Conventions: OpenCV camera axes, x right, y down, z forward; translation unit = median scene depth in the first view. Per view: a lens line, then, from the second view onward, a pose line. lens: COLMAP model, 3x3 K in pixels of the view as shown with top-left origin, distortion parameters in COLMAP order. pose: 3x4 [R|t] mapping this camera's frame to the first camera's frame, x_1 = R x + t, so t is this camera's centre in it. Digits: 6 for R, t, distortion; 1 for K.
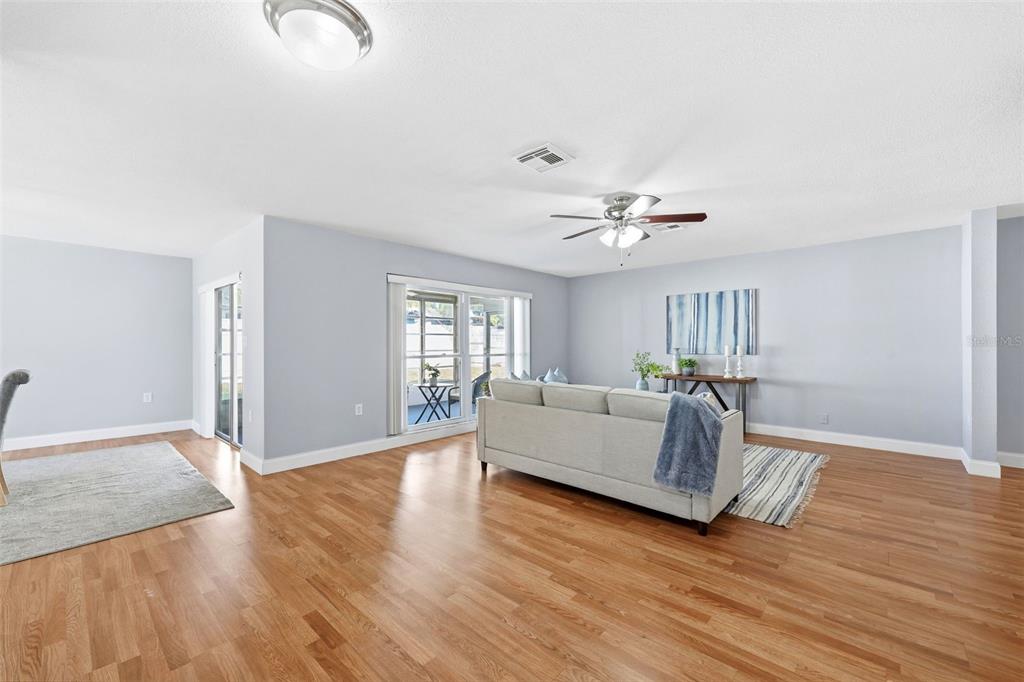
lens RADIAL K [[410.4, 0, 508.3], [0, 410.4, 347.2], [0, 0, 1]] dist [-0.003404, -0.000225]
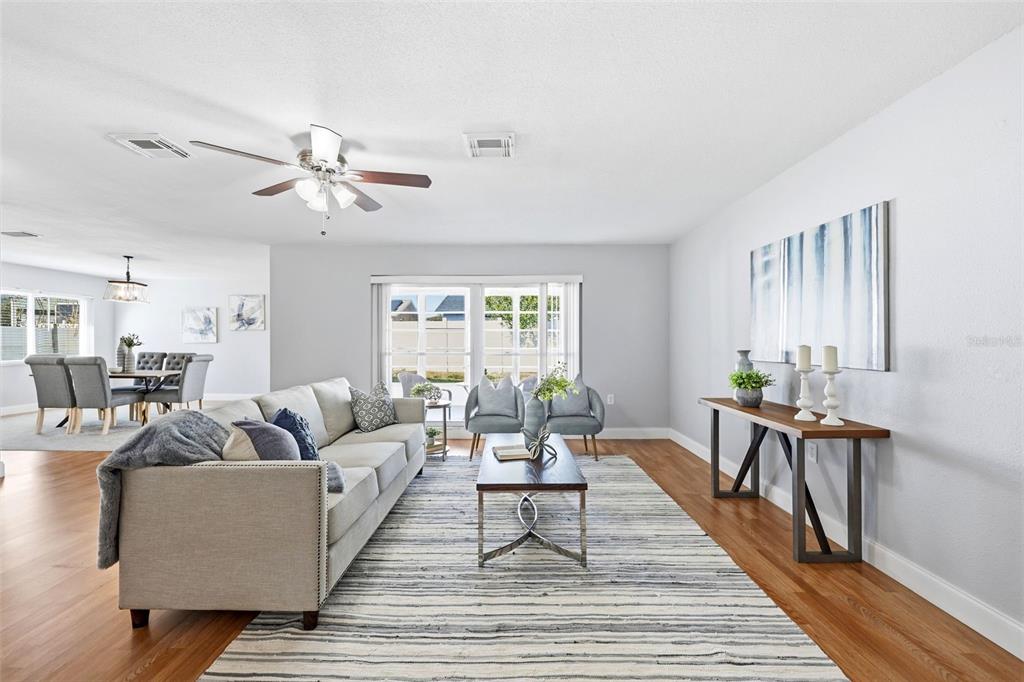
lens RADIAL K [[410.4, 0, 510.8], [0, 410.4, 341.1], [0, 0, 1]] dist [-0.003404, -0.000225]
pose [[0.668104, 0.003219, -0.744061, 0.659417], [-0.009889, 0.999941, -0.004553, -0.004179], [0.744002, 0.010399, 0.668096, 0.480745]]
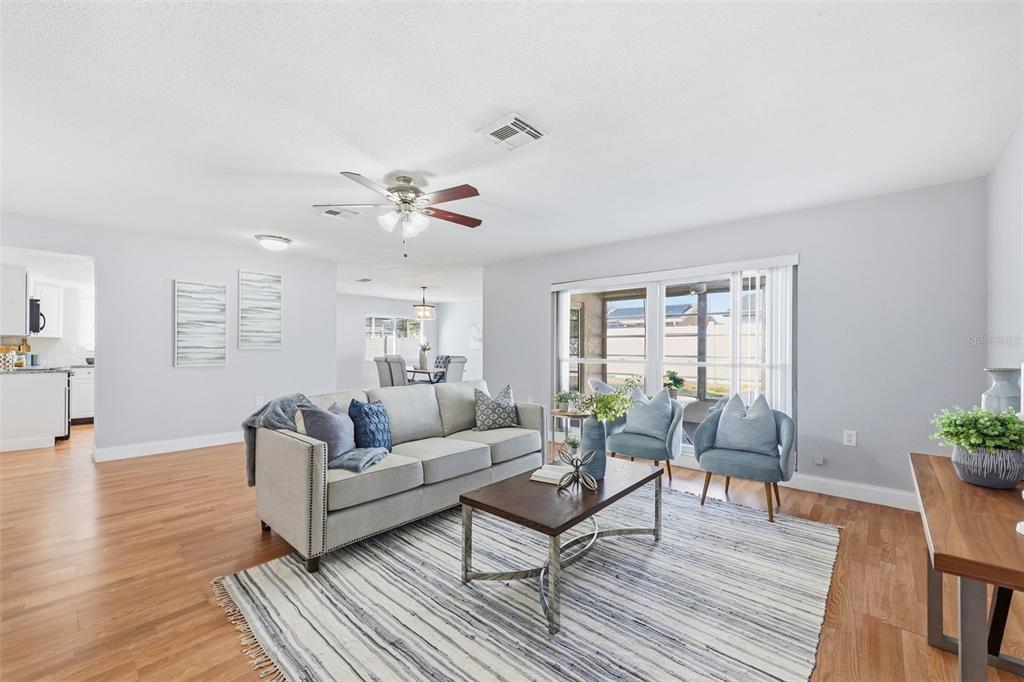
lens RADIAL K [[410.4, 0, 505.6], [0, 410.4, 349.2], [0, 0, 1]] dist [-0.003404, -0.000225]
pose [[0.004138, 0.007629, -0.999962, 0.723894], [-0.014518, 0.999866, 0.007568, -0.006812], [0.999886, 0.014486, 0.004248, 0.764706]]
